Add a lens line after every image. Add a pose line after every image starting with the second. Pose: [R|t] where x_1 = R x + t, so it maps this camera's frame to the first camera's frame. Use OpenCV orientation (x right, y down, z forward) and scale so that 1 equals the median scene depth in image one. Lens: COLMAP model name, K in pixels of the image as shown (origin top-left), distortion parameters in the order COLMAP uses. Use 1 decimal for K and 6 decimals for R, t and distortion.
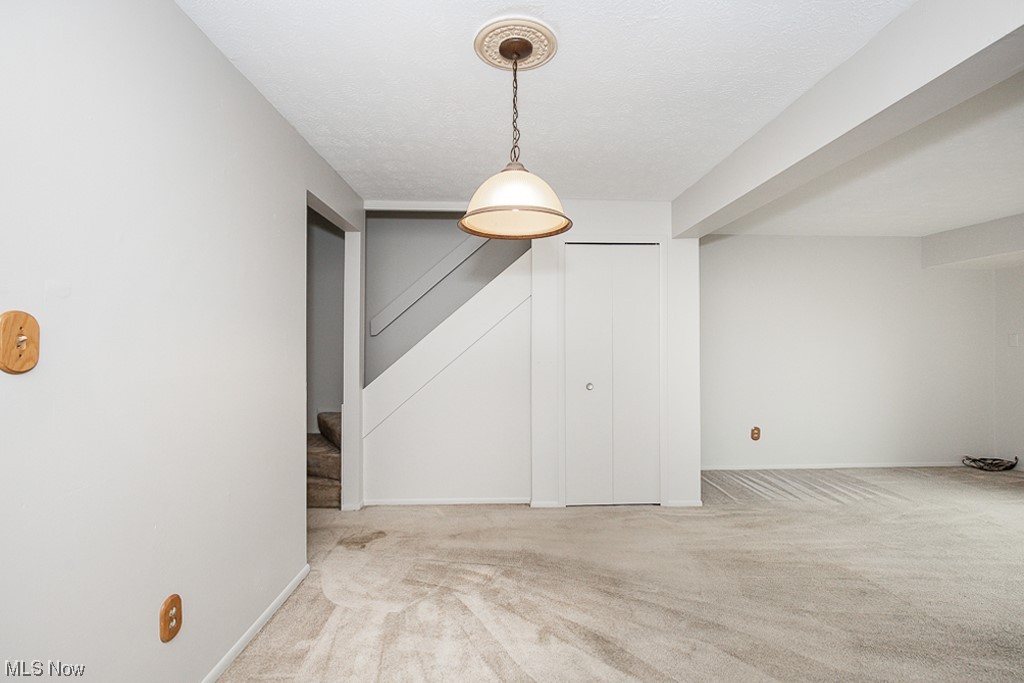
lens RADIAL K [[491.4, 0, 513.1], [0, 491.4, 339.8], [0, 0, 1]] dist [0.001561, 0.002613]
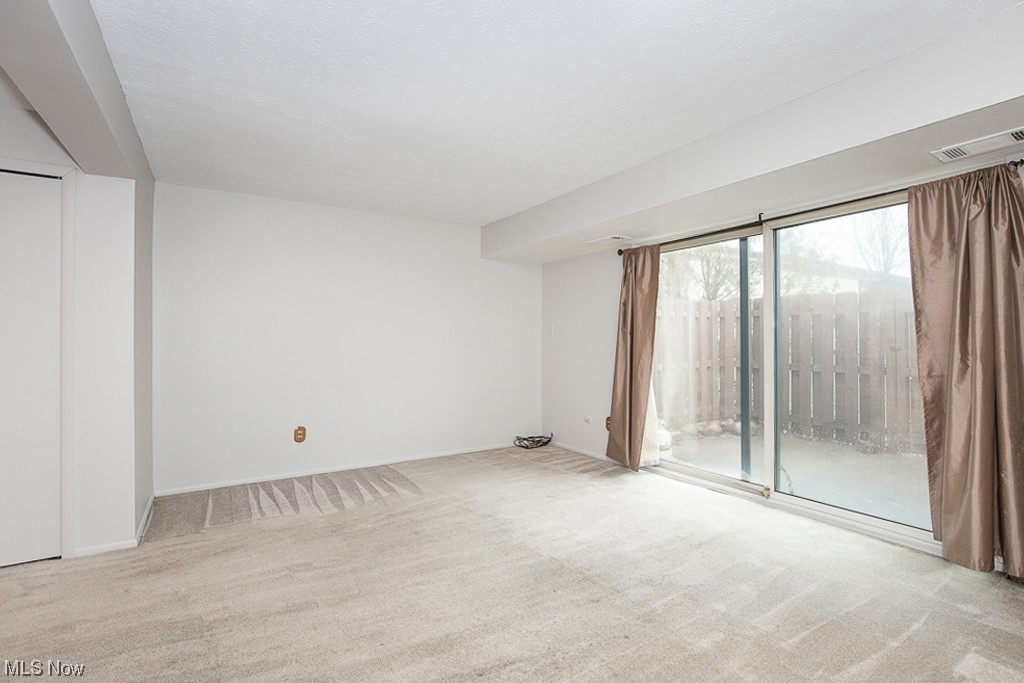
lens RADIAL K [[491.4, 0, 515.0], [0, 491.4, 340.5], [0, 0, 1]] dist [0.001561, 0.002613]
pose [[0.889351, -0.011405, 0.457083, 0.547527], [0.010120, 0.999935, 0.005261, 0.035538], [-0.457113, -0.000054, 0.889408, 0.097243]]
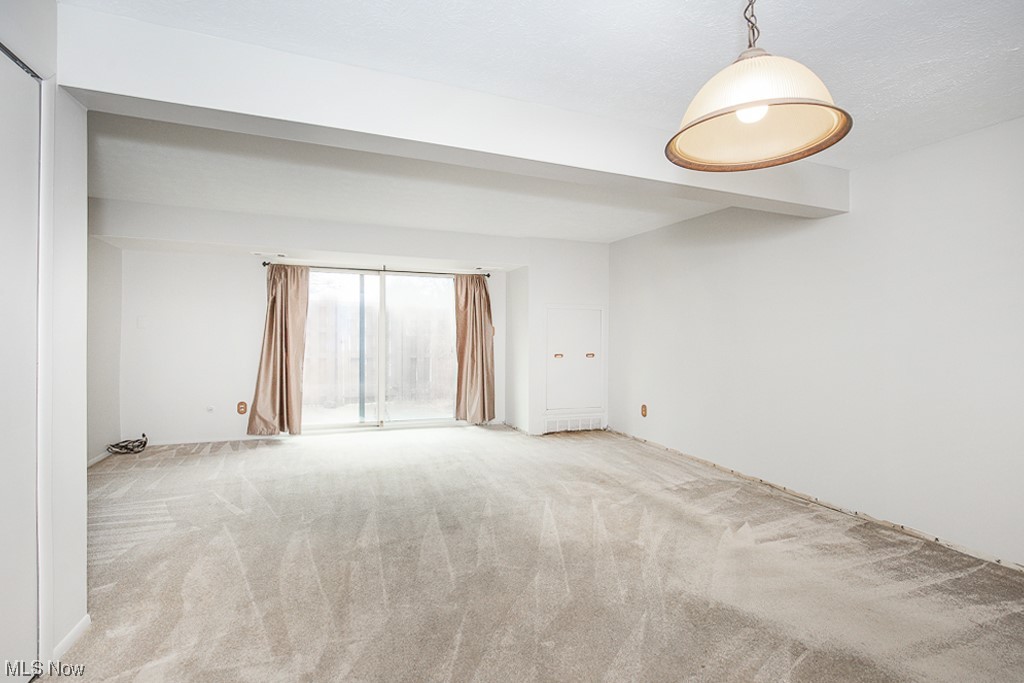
lens RADIAL K [[491.4, 0, 516.0], [0, 491.4, 339.5], [0, 0, 1]] dist [0.001561, 0.002613]
pose [[-0.301632, -0.009461, 0.953377, -0.223401], [-0.007368, 0.999944, 0.007592, 0.037534], [-0.953396, -0.004735, -0.301685, 0.719206]]
